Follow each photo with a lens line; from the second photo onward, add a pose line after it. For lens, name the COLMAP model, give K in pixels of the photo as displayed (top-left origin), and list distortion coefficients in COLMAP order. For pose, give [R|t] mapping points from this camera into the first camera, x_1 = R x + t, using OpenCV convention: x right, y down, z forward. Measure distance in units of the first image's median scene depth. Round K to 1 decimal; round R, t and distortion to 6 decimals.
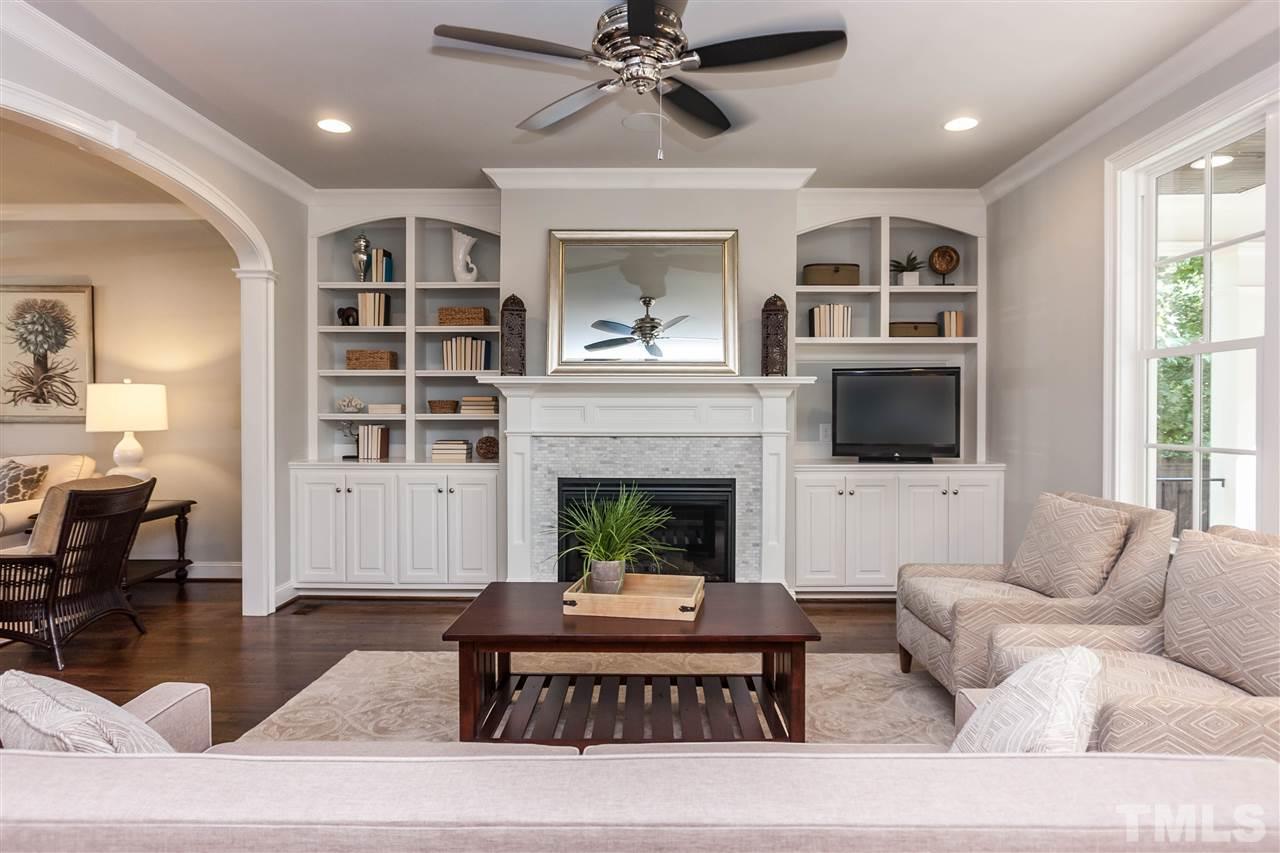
lens RADIAL K [[738.9, 0, 648.4], [0, 738.9, 417.5], [0, 0, 1]] dist [-0.014905, 0.002152]
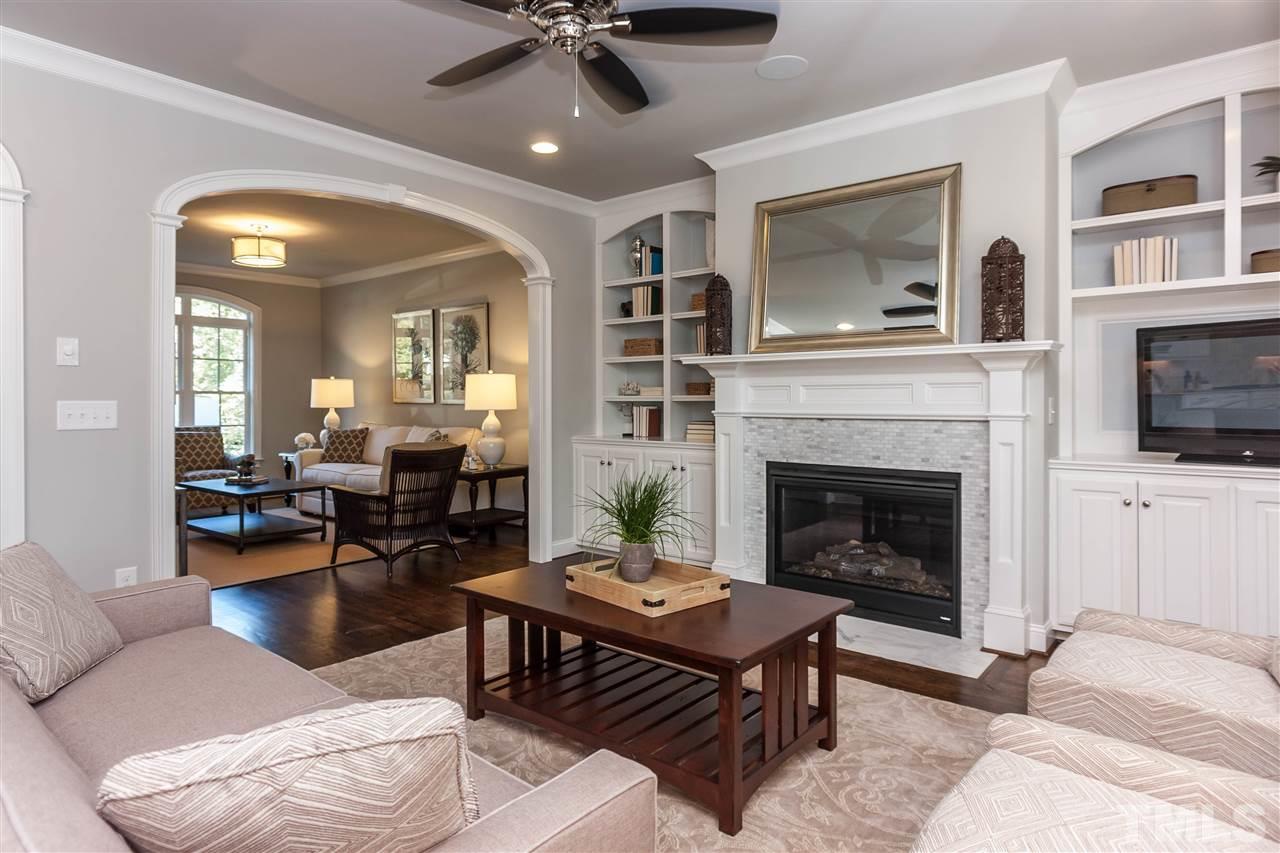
lens RADIAL K [[724.7, 0, 638.3], [0, 724.7, 402.3], [0, 0, 1]] dist [-0.014035, 0.001398]
pose [[0.772506, -0.000976, -0.635007, 0.321906], [-0.001606, 0.999993, -0.003491, 0.008554], [0.635006, 0.003717, 0.772498, 0.161925]]
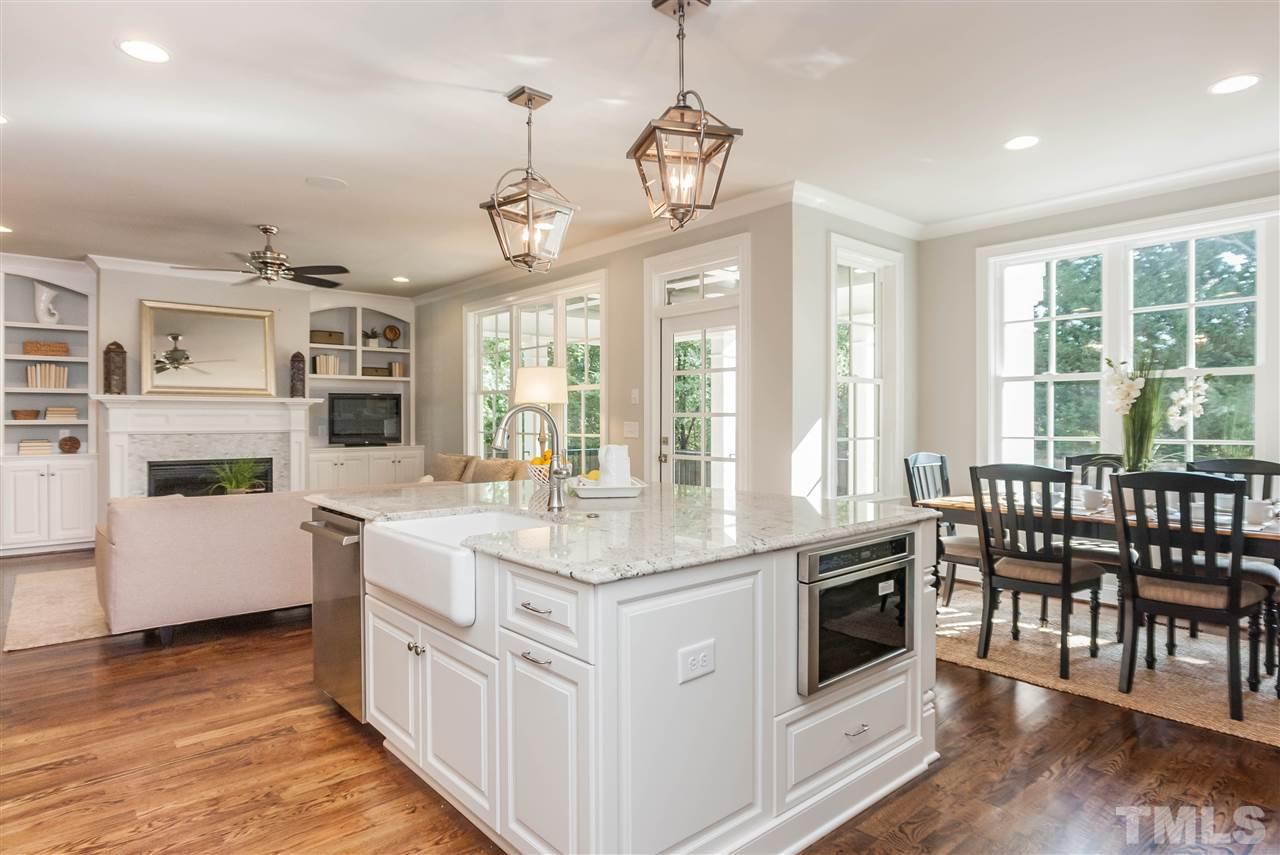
lens RADIAL K [[726.9, 0, 644.4], [0, 726.9, 418.5], [0, 0, 1]] dist [-0.032825, 0.026134]
pose [[0.750199, -0.001775, 0.661209, -0.314979], [0.007855, 0.999950, -0.006229, 0.009278], [-0.661165, 0.009867, 0.750176, -0.753449]]
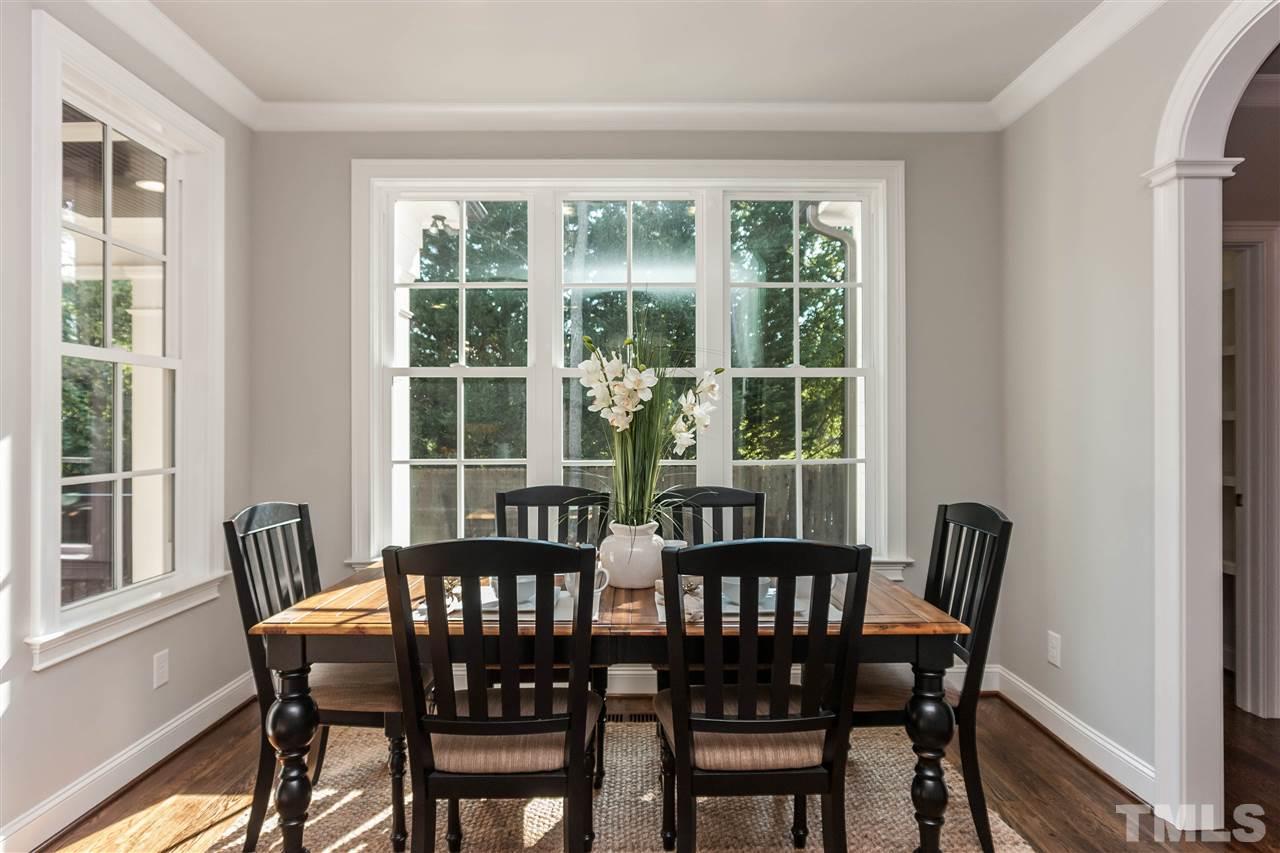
lens RADIAL K [[738.9, 0, 648.4], [0, 738.9, 417.5], [0, 0, 1]] dist [-0.014905, 0.002152]
pose [[-0.016408, 0.008642, 0.999828, 0.103372], [0.011963, 0.999893, -0.008447, 0.000791], [-0.999794, 0.011823, -0.016509, -0.525049]]
